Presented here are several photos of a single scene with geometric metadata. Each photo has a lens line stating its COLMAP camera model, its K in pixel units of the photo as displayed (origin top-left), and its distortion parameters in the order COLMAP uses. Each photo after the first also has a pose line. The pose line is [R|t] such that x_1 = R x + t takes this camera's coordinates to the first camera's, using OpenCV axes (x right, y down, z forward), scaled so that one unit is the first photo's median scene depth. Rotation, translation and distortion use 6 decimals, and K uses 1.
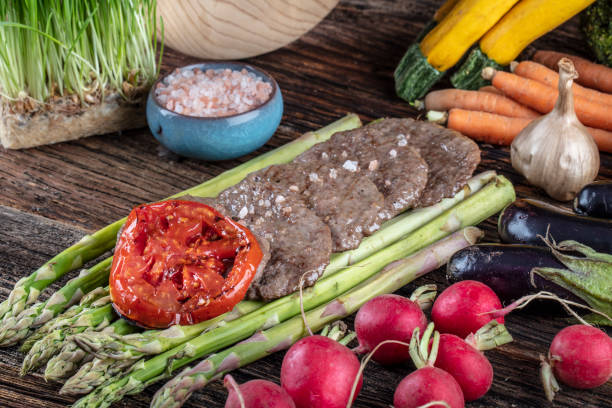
lens RADIAL K [[2602.5, 0, 311.8], [0, 2602.5, 226.0], [0, 0, 1]] dist [0.324127, 0.000000]
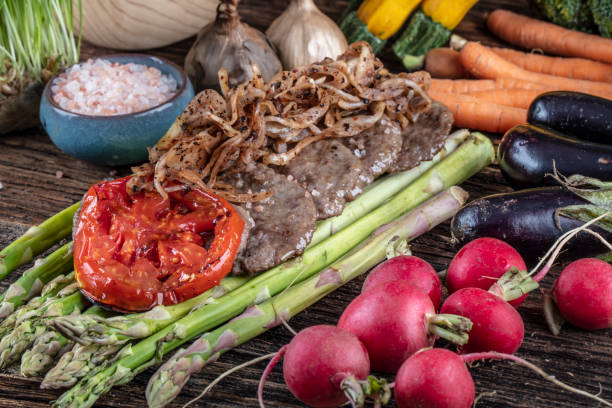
lens RADIAL K [[2602.5, 0, 309.1], [0, 2602.5, 201.3], [0, 0, 1]] dist [0.324127, 0.000000]
pose [[0.990593, -0.075749, 0.113959, -0.095430], [0.083557, 0.994356, -0.065372, 0.062014], [-0.108364, 0.074279, 0.991332, 0.110310]]
